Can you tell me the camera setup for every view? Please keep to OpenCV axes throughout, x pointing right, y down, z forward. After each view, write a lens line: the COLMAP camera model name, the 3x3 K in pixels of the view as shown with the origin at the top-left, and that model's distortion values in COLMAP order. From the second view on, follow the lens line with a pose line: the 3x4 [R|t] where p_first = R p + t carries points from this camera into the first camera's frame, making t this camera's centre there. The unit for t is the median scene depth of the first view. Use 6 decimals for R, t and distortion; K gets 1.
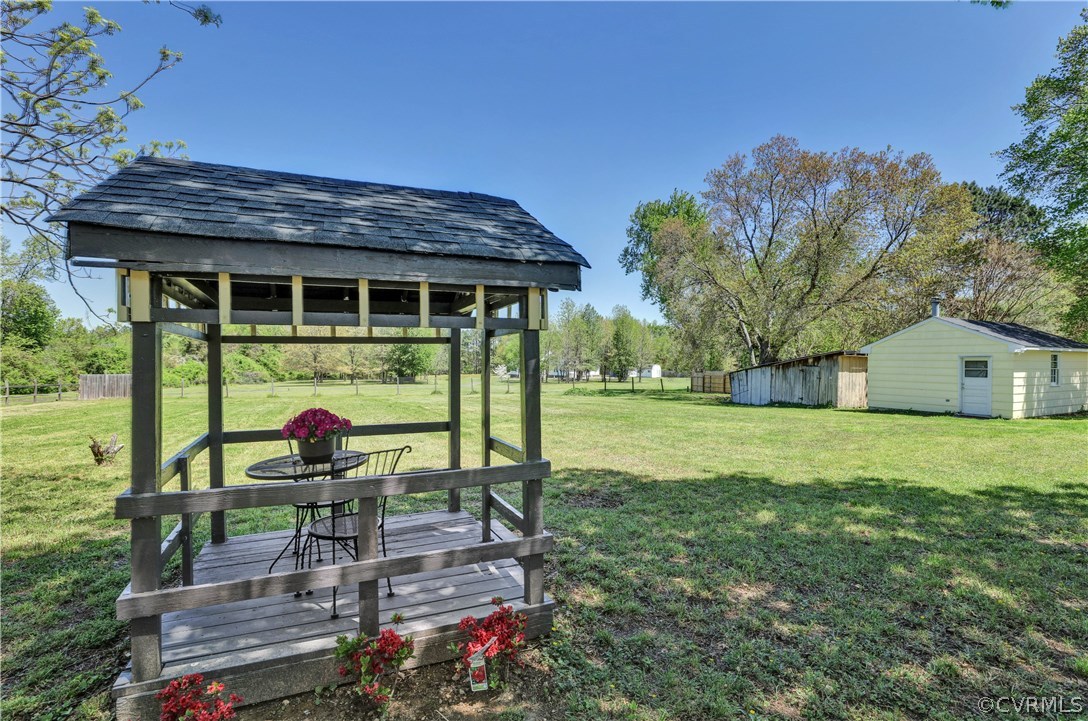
lens RADIAL K [[507.4, 0, 548.3], [0, 507.4, 359.3], [0, 0, 1]] dist [-0.003999, 0.004146]
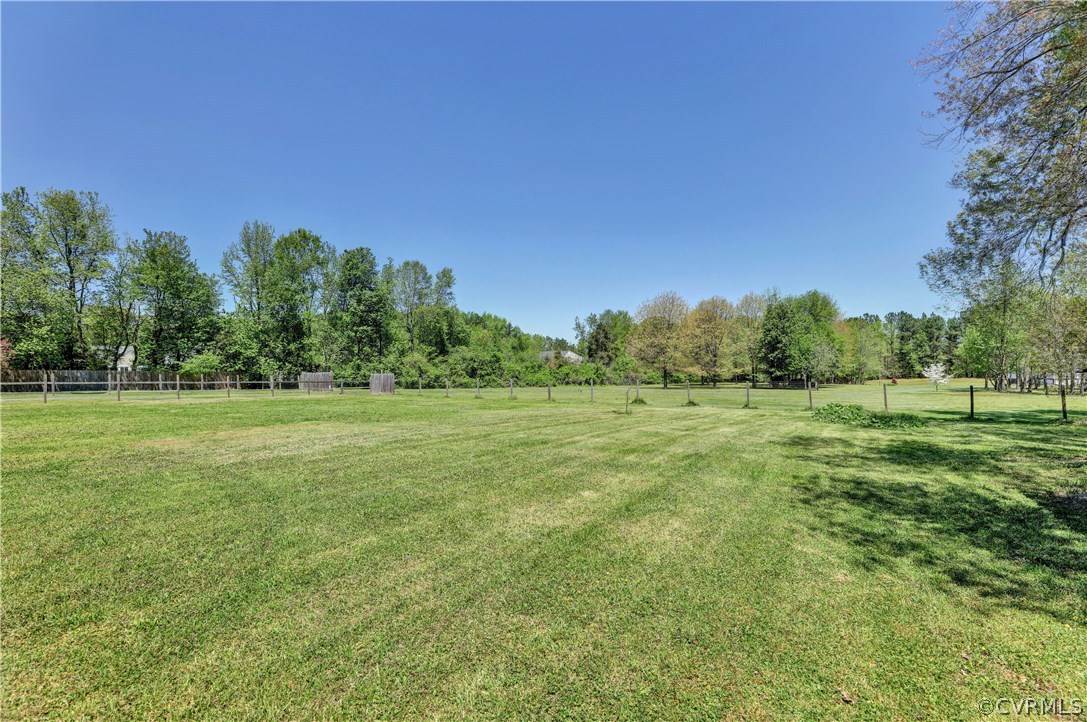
lens RADIAL K [[507.0, 0, 563.1], [0, 507.0, 372.1], [0, 0, 1]] dist [-0.003999, 0.004146]
pose [[0.640834, 0.000855, -0.767679, 0.231323], [0.014095, 0.999818, 0.012879, 0.012888], [0.767550, -0.019073, 0.640705, 0.420685]]
